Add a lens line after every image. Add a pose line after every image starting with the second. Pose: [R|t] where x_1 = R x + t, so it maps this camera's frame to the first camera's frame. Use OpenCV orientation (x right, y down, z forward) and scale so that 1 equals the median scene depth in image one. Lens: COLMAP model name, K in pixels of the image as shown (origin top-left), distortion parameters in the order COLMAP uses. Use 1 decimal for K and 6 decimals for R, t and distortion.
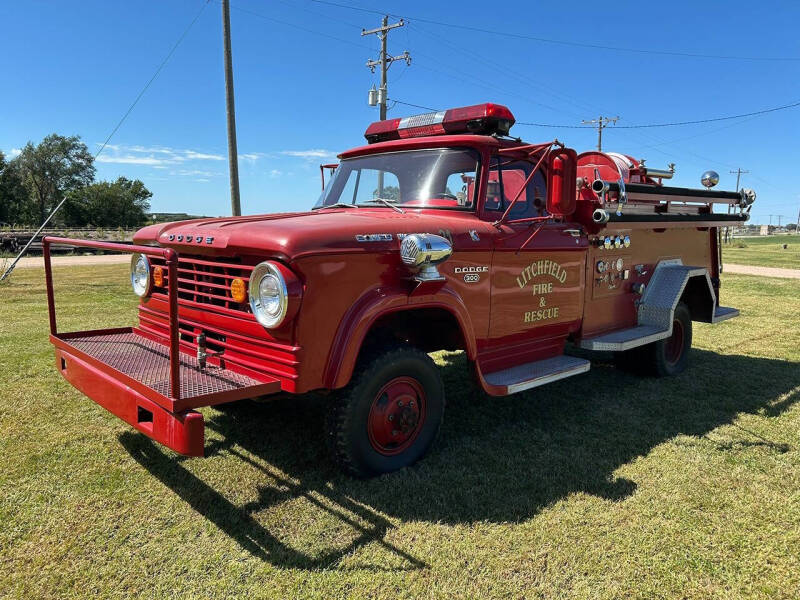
lens RADIAL K [[603.1, 0, 407.0], [0, 603.1, 296.5], [0, 0, 1]] dist [0.039257, -0.047561]
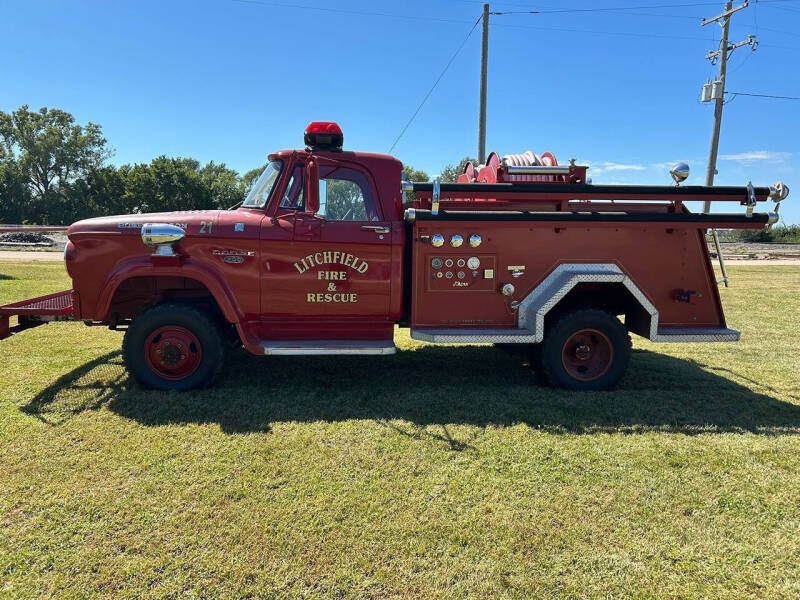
lens RADIAL K [[603.1, 0, 398.1], [0, 603.1, 303.8], [0, 0, 1]] dist [0.039257, -0.047561]
pose [[0.793884, 0.082156, -0.602494, 0.863881], [-0.086186, 0.996030, 0.022254, 0.003735], [0.601930, 0.034260, 0.797813, 0.120695]]
